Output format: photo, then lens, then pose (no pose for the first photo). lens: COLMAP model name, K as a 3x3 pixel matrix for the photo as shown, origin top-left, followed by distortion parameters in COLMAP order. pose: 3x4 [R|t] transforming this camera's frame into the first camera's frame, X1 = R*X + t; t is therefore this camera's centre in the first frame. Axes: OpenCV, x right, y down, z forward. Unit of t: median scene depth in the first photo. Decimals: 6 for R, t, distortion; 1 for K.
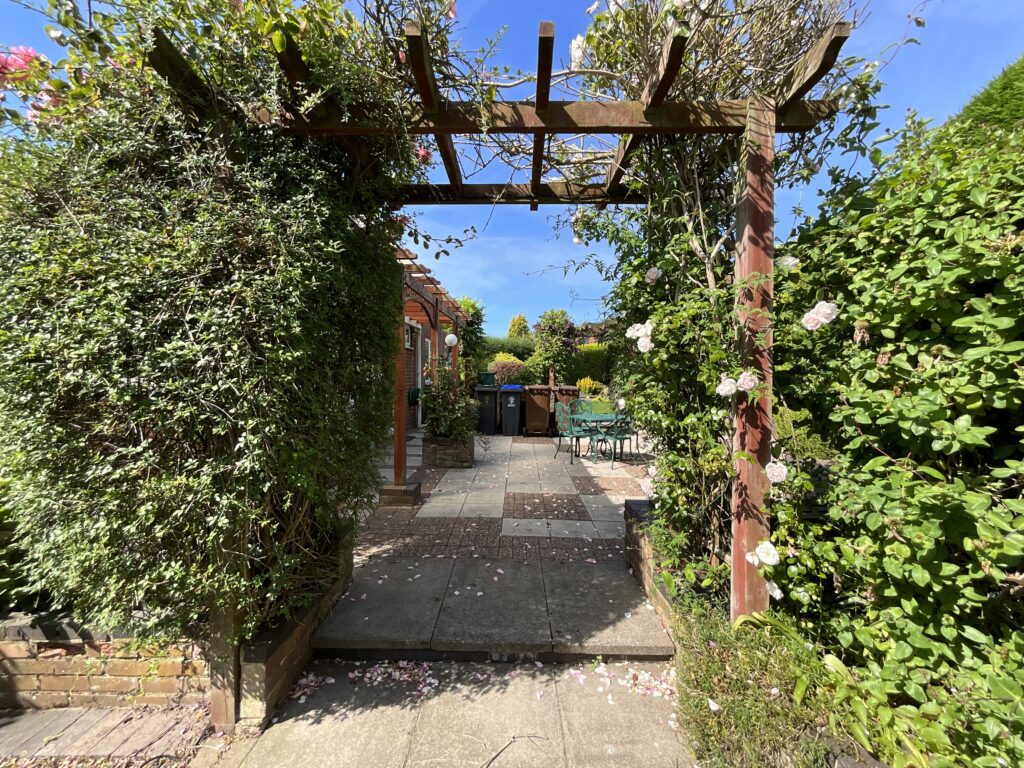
lens RADIAL K [[417.1, 0, 512.0], [0, 417.1, 384.0], [0, 0, 1]] dist [-0.001188, 0.000154]
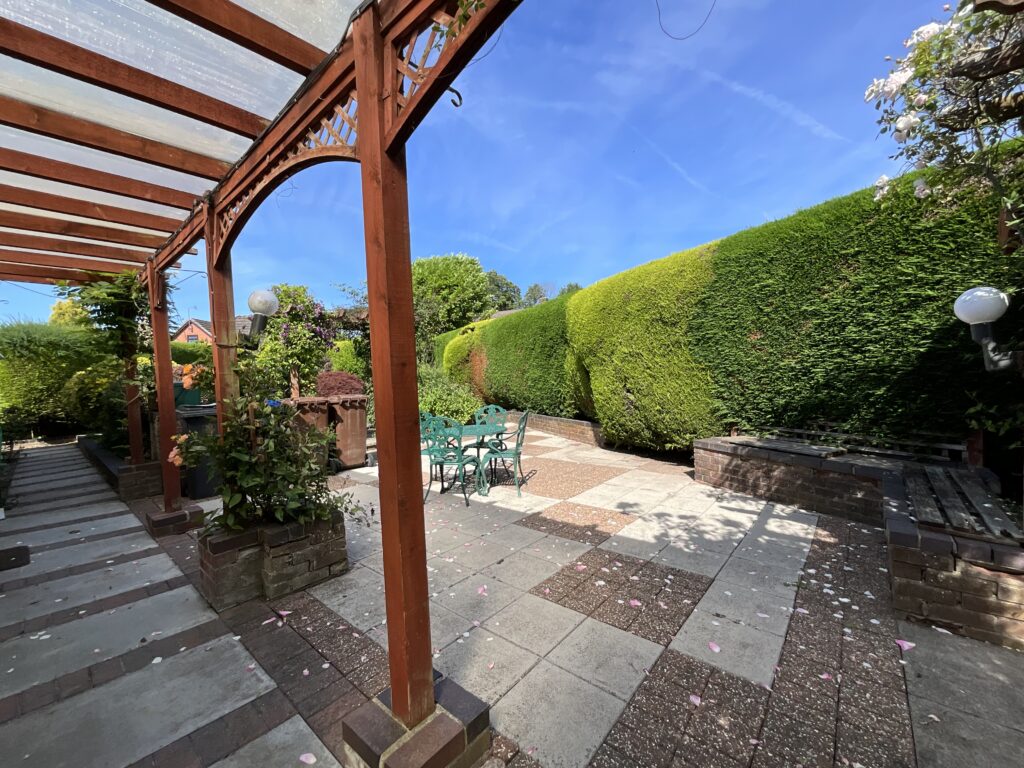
lens RADIAL K [[417.5, 0, 509.9], [0, 417.5, 384.8], [0, 0, 1]] dist [-0.012346, 0.005759]
pose [[0.641667, -0.055231, 0.764992, -0.329022], [0.068484, 0.997546, 0.014577, -0.005482], [-0.763920, 0.043036, 0.643875, 0.536649]]
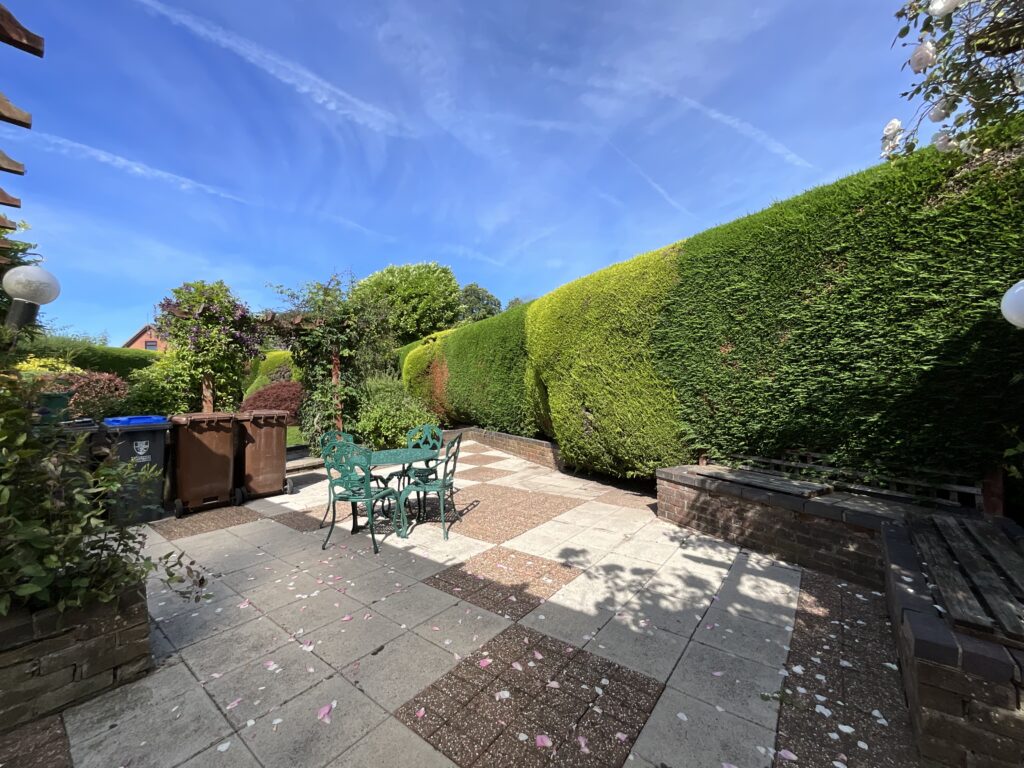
lens RADIAL K [[417.1, 0, 512.0], [0, 417.1, 384.0], [0, 0, 1]] dist [-0.001188, 0.000154]
pose [[0.605837, -0.021272, 0.795305, -0.182319], [0.054657, 0.998394, -0.014932, -0.006444], [-0.793709, 0.052516, 0.606026, 0.552521]]
